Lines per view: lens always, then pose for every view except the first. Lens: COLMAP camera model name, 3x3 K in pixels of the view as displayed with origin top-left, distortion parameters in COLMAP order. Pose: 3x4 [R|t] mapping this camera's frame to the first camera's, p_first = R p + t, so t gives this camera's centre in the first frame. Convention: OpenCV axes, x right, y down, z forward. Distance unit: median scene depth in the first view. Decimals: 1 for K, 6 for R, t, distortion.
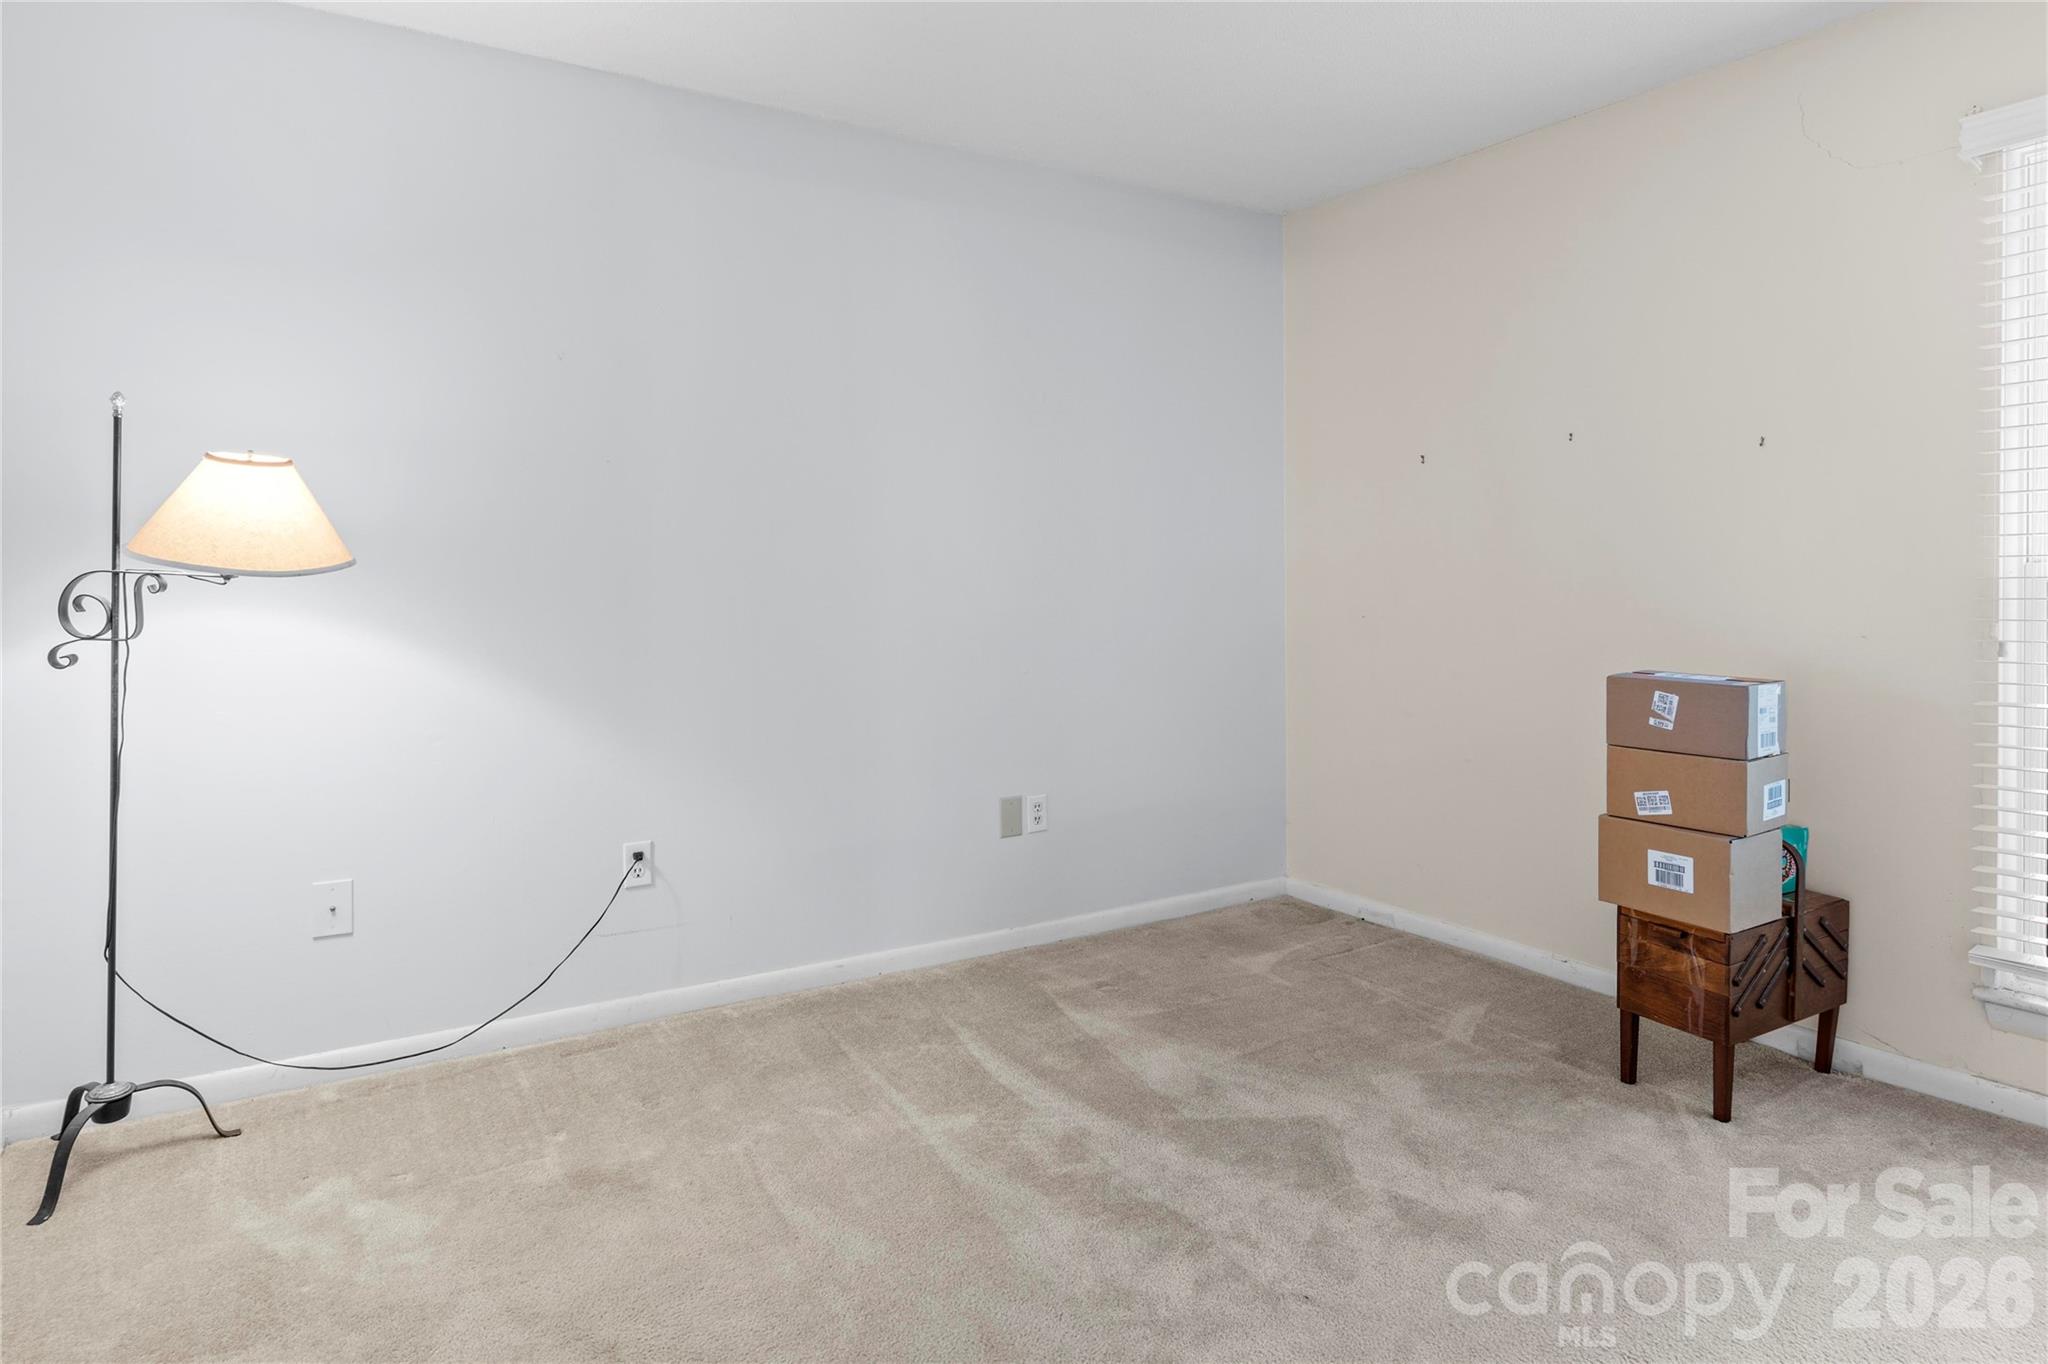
lens RADIAL K [[1161.0, 0, 1026.6], [0, 1161.0, 592.3], [0, 0, 1]] dist [0.000332, -0.009264]
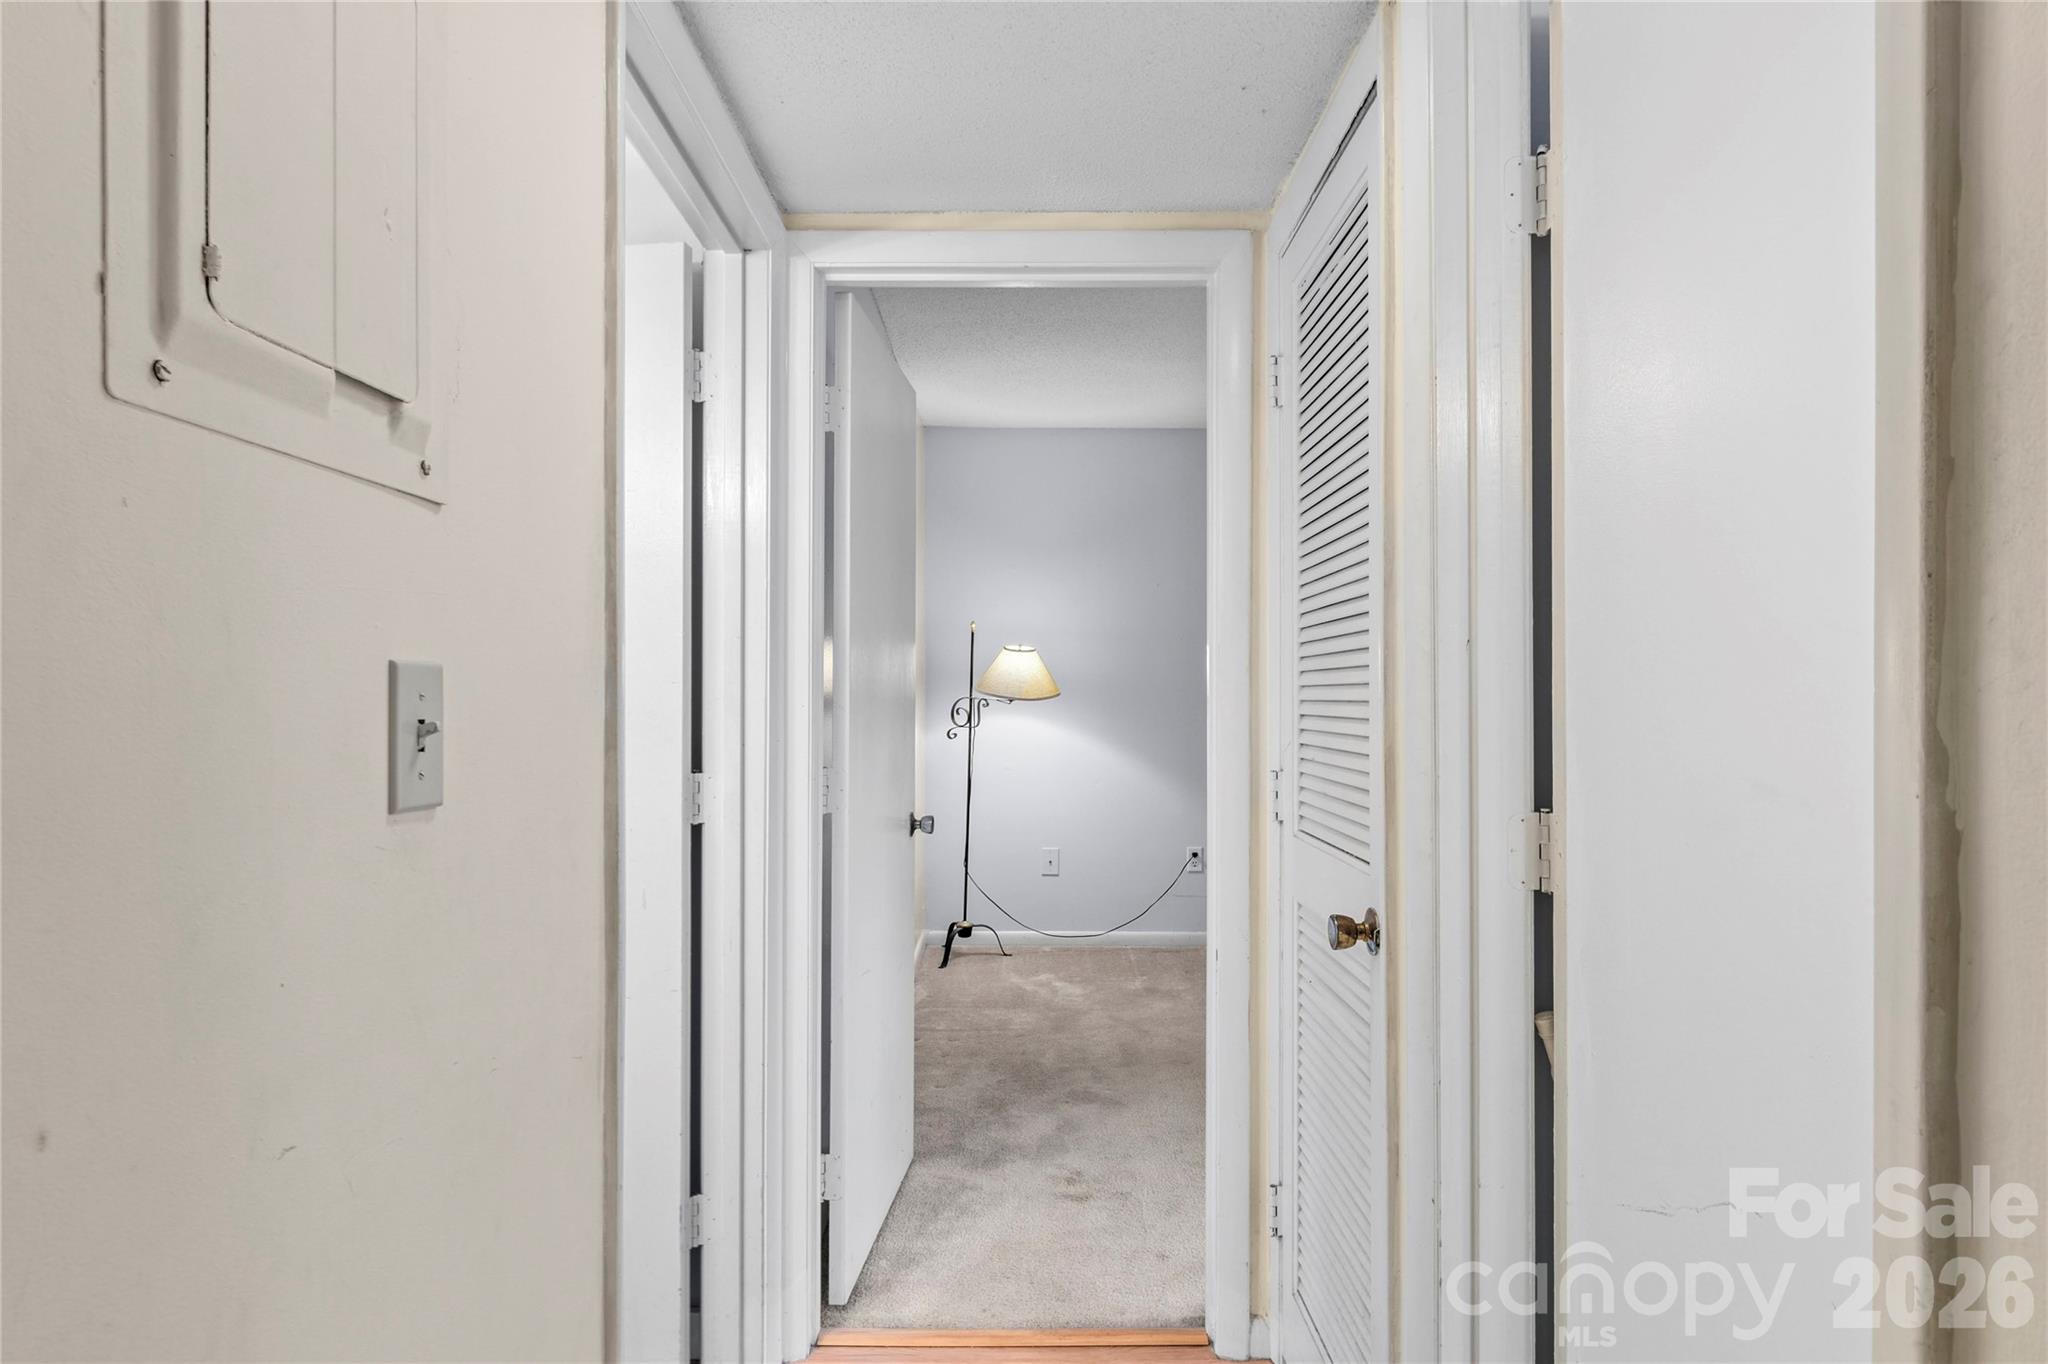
lens RADIAL K [[1153.9, 0, 1024.0], [0, 1153.9, 682.0], [0, 0, 1]] dist [0.001864, -0.000372]
pose [[0.838121, -0.004850, -0.545463, 0.549641], [-0.011035, 0.999605, -0.025843, 0.008774], [0.545373, 0.027678, 0.837736, -0.857803]]
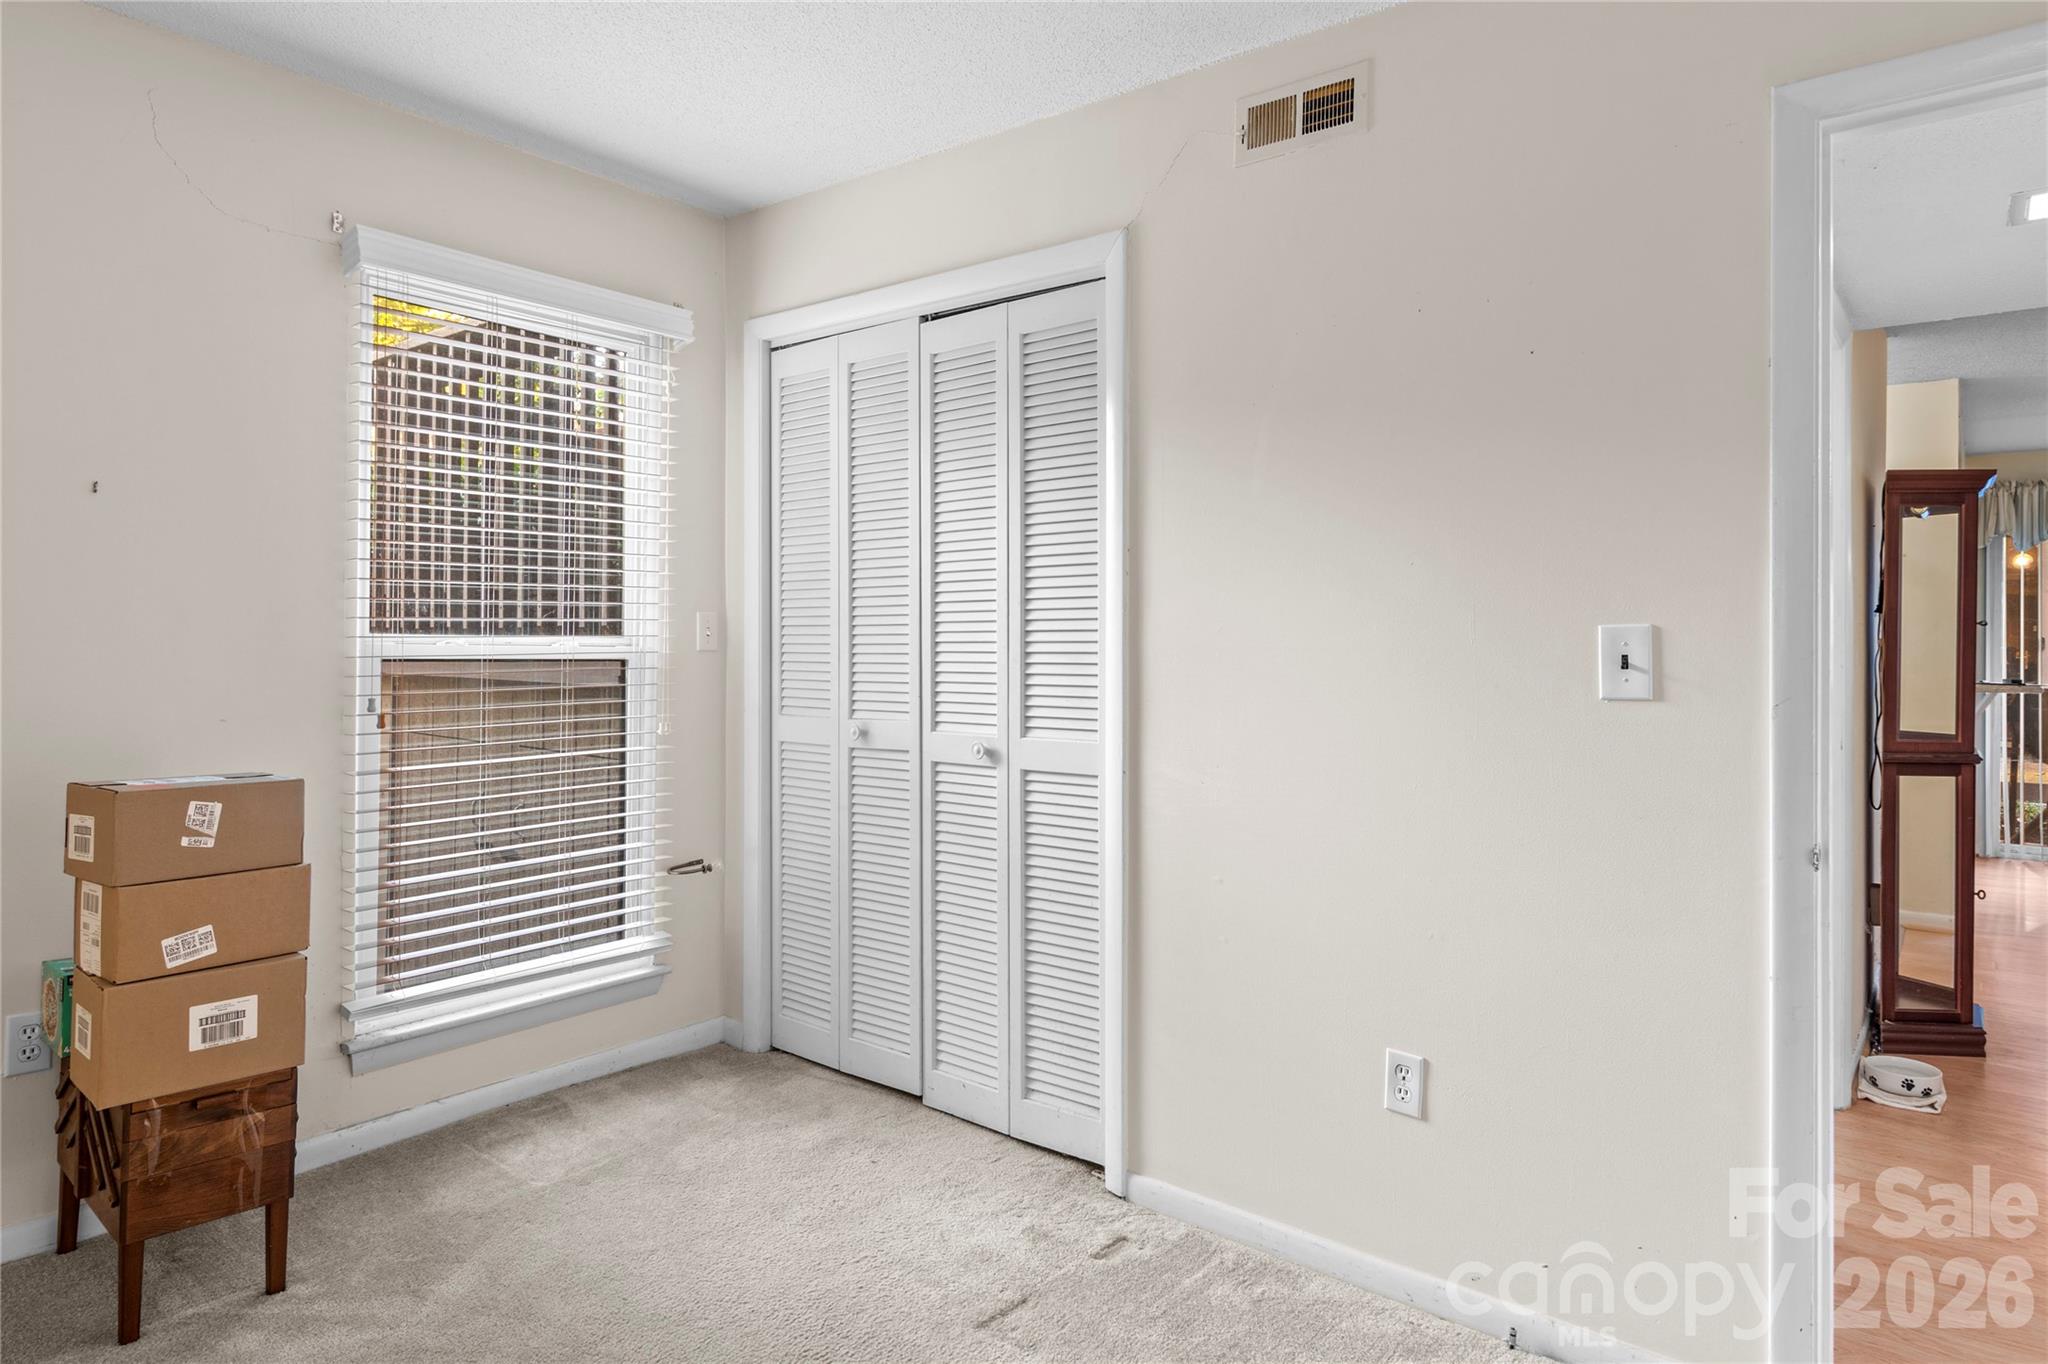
lens RADIAL K [[1194.8, 0, 1019.8], [0, 1194.8, 652.3], [0, 0, 1]] dist [0.002944, -0.010958]
pose [[-0.292234, 0.002292, 0.956344, -0.467862], [0.014242, 0.999897, 0.001955, -0.010779], [-0.956241, 0.014191, -0.292237, 0.844890]]
